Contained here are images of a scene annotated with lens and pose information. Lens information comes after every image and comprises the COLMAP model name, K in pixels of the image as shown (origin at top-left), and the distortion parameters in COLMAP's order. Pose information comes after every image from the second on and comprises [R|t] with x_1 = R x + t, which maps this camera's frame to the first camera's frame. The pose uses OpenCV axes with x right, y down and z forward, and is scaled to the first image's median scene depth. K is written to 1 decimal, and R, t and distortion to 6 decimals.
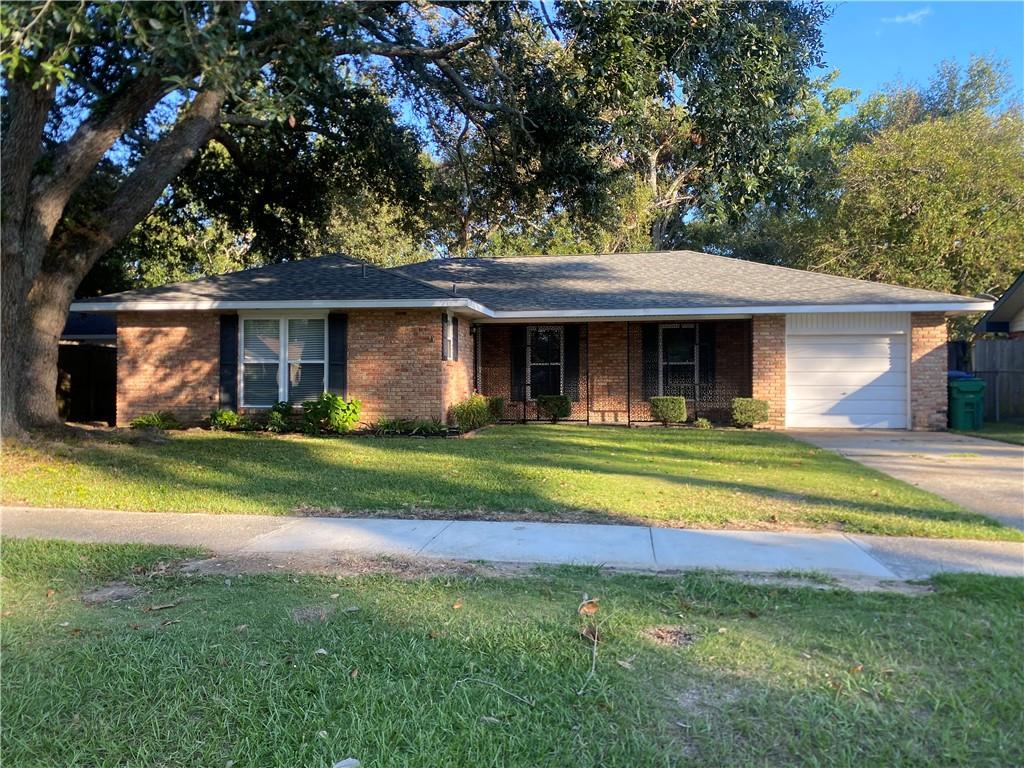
lens RADIAL K [[780.4, 0, 510.7], [0, 780.4, 378.2], [0, 0, 1]] dist [0.037334, -0.051591]
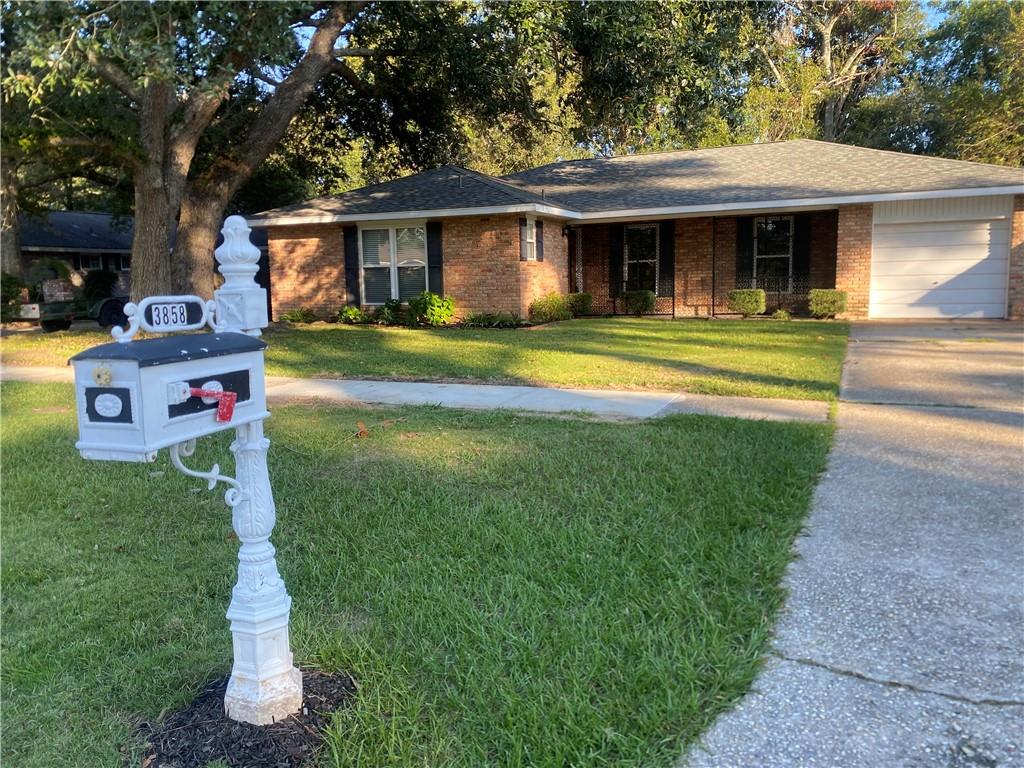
lens RADIAL K [[780.4, 0, 506.1], [0, 780.4, 379.9], [0, 0, 1]] dist [0.037334, -0.051591]
pose [[0.966009, 0.011895, -0.258234, 0.167190], [0.021408, 0.991828, 0.125770, 0.004922], [0.257620, -0.127024, 0.957861, -0.093213]]
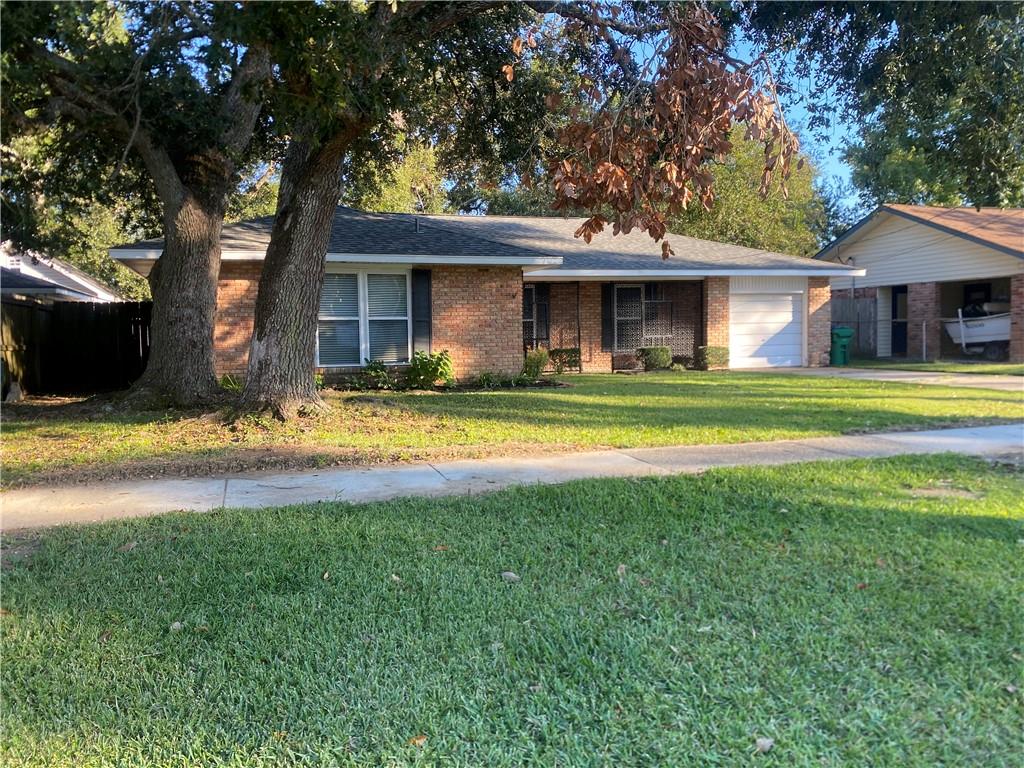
lens RADIAL K [[780.4, 0, 504.0], [0, 780.4, 389.6], [0, 0, 1]] dist [0.037334, -0.051591]
pose [[0.895367, -0.048511, 0.442678, -0.531500], [0.019646, 0.997384, 0.069563, 0.003028], [-0.444895, -0.053588, 0.893978, 0.052454]]
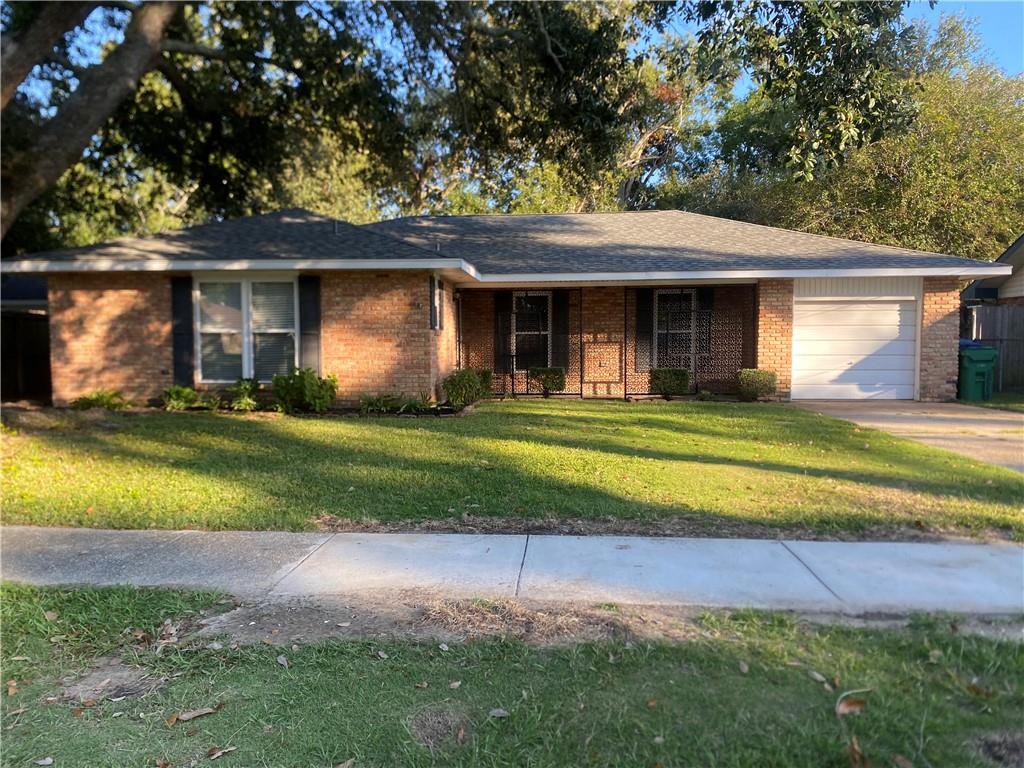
lens RADIAL K [[780.4, 0, 512.7], [0, 780.4, 400.7], [0, 0, 1]] dist [0.037334, -0.051591]
pose [[0.996867, -0.008669, 0.078618, -0.059304], [0.003106, 0.997500, 0.070598, -0.003535], [-0.079033, -0.070133, 0.994402, 0.089904]]
